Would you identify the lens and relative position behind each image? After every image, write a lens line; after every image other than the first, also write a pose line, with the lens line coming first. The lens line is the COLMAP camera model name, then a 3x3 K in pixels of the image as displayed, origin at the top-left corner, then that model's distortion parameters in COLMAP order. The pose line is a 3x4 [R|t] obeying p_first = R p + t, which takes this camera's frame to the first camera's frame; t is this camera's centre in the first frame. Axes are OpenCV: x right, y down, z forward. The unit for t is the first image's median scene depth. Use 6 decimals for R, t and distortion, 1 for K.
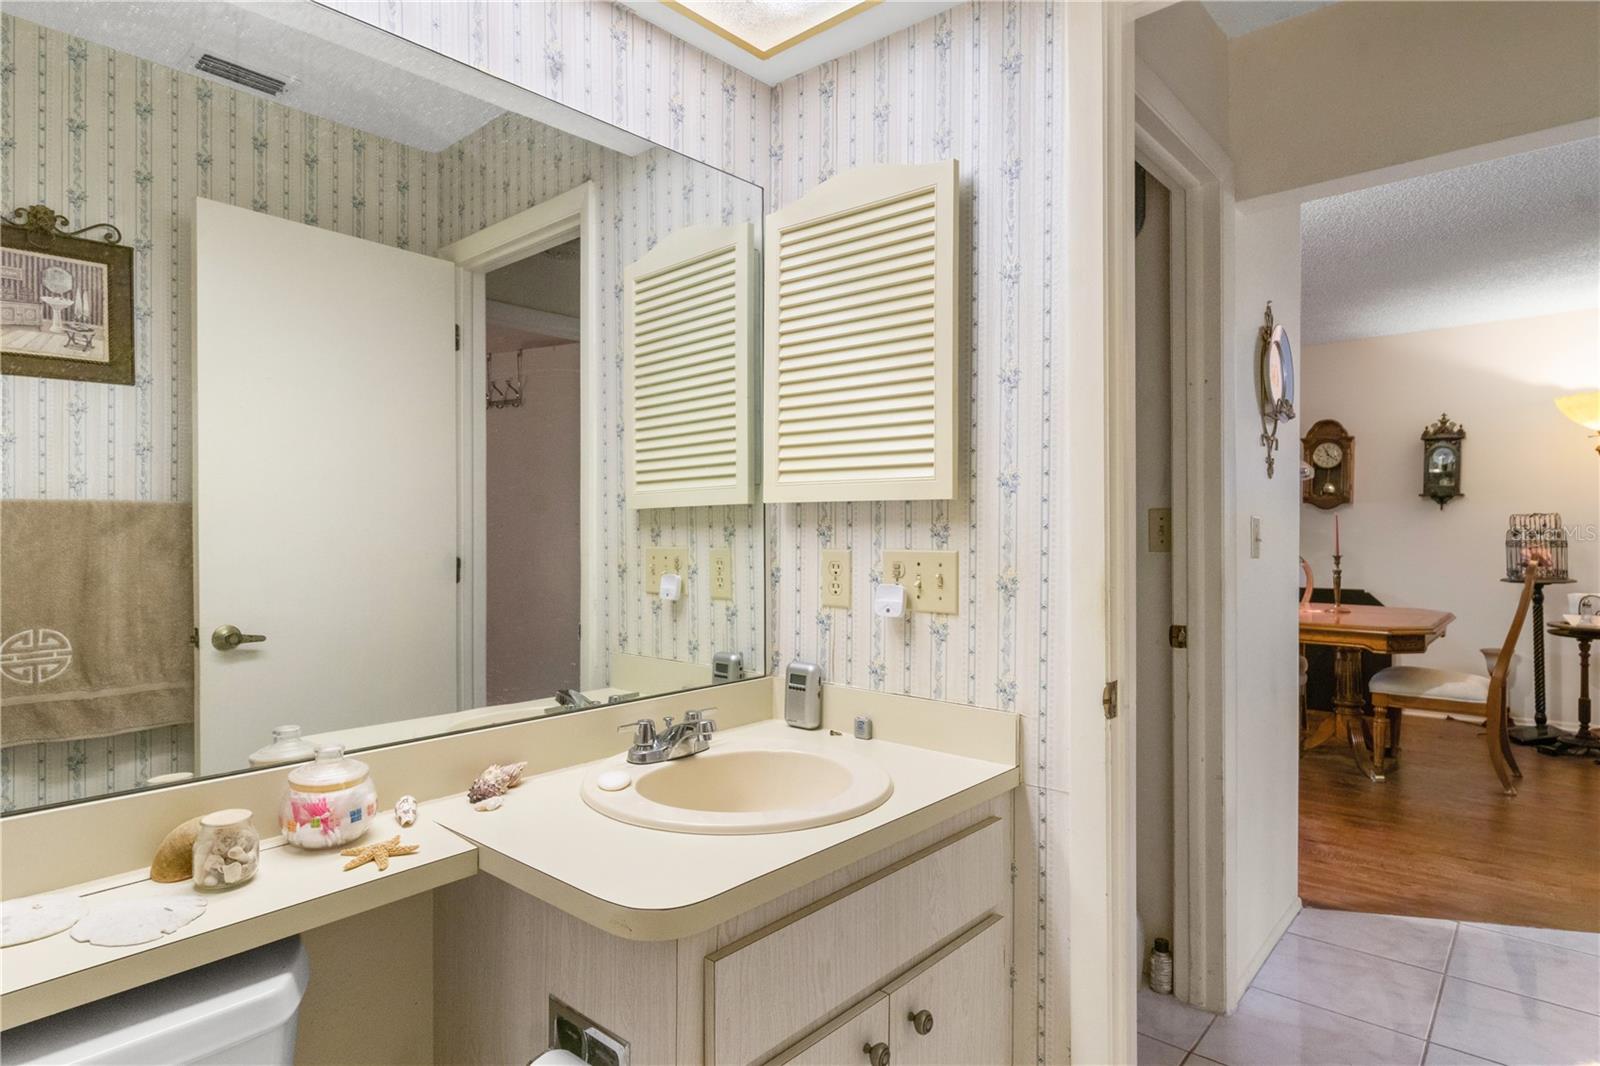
lens RADIAL K [[907.5, 0, 800.0], [0, 907.5, 533.0], [0, 0, 1]] dist [-0.031176, -0.000523]
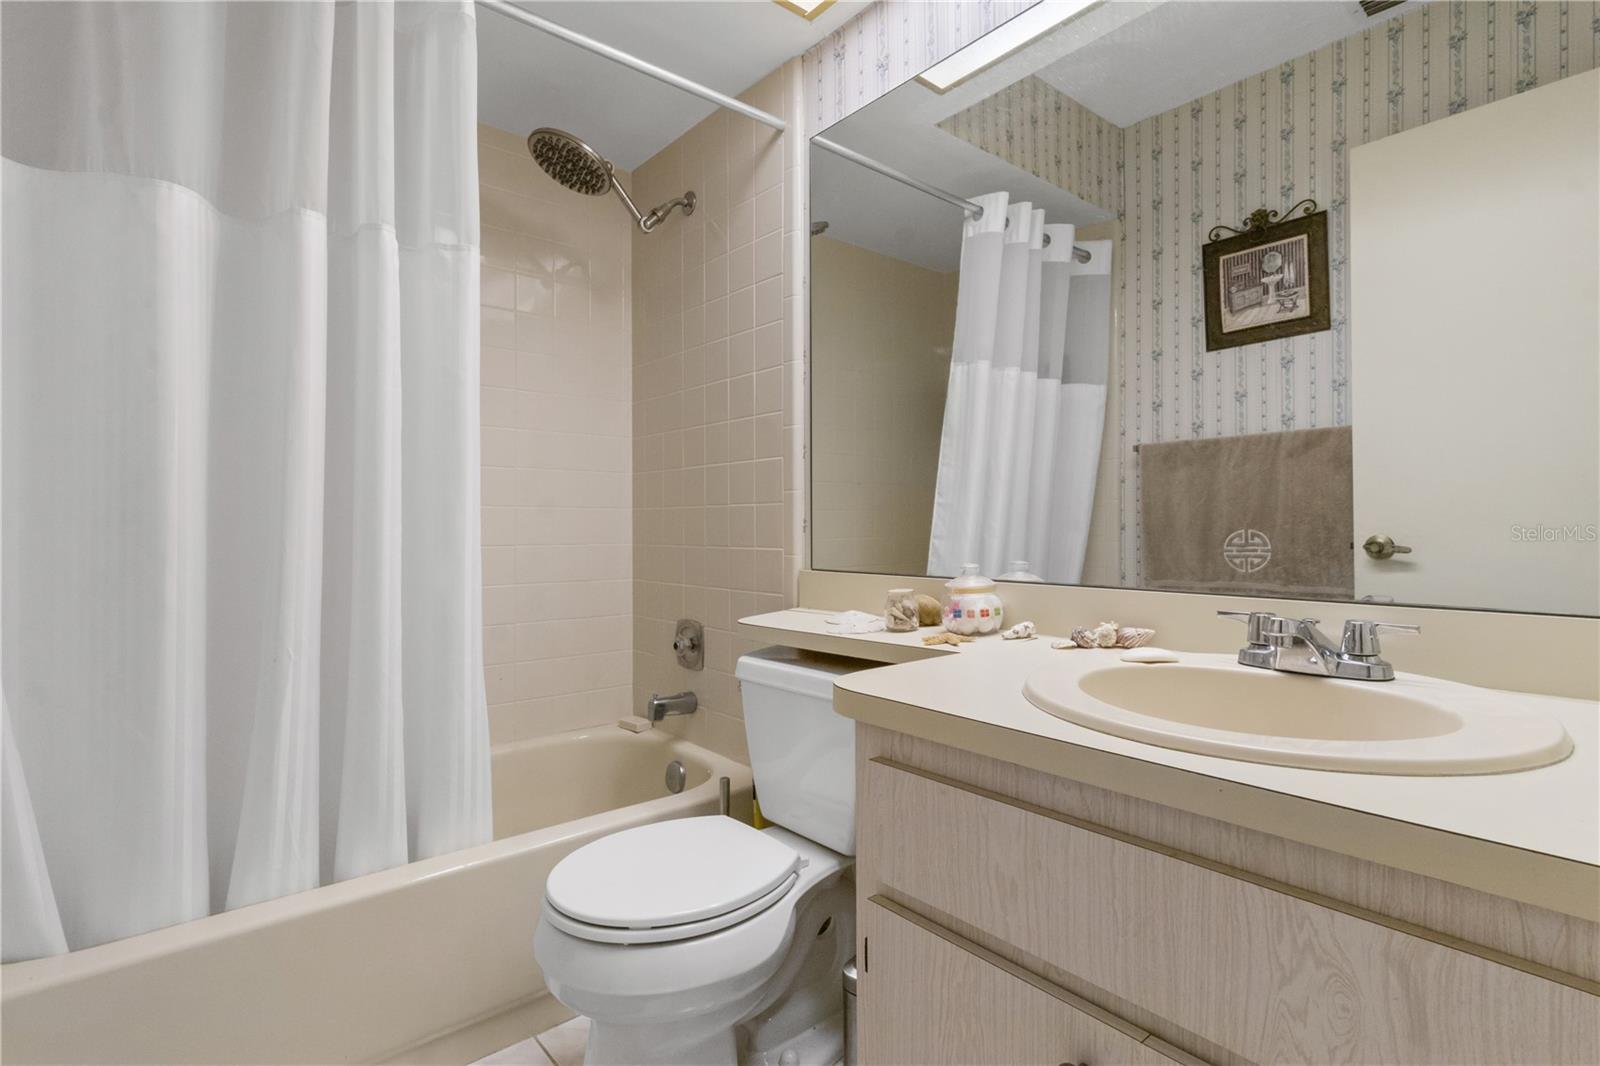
lens RADIAL K [[759.7, 0, 800.0], [0, 759.7, 533.0], [0, 0, 1]] dist [0.018187, -0.000016]
pose [[-0.137361, 0.019142, -0.990336, 0.363535], [0.004056, 0.999816, 0.018762, 0.083735], [0.990513, -0.001440, -0.137413, 0.468032]]
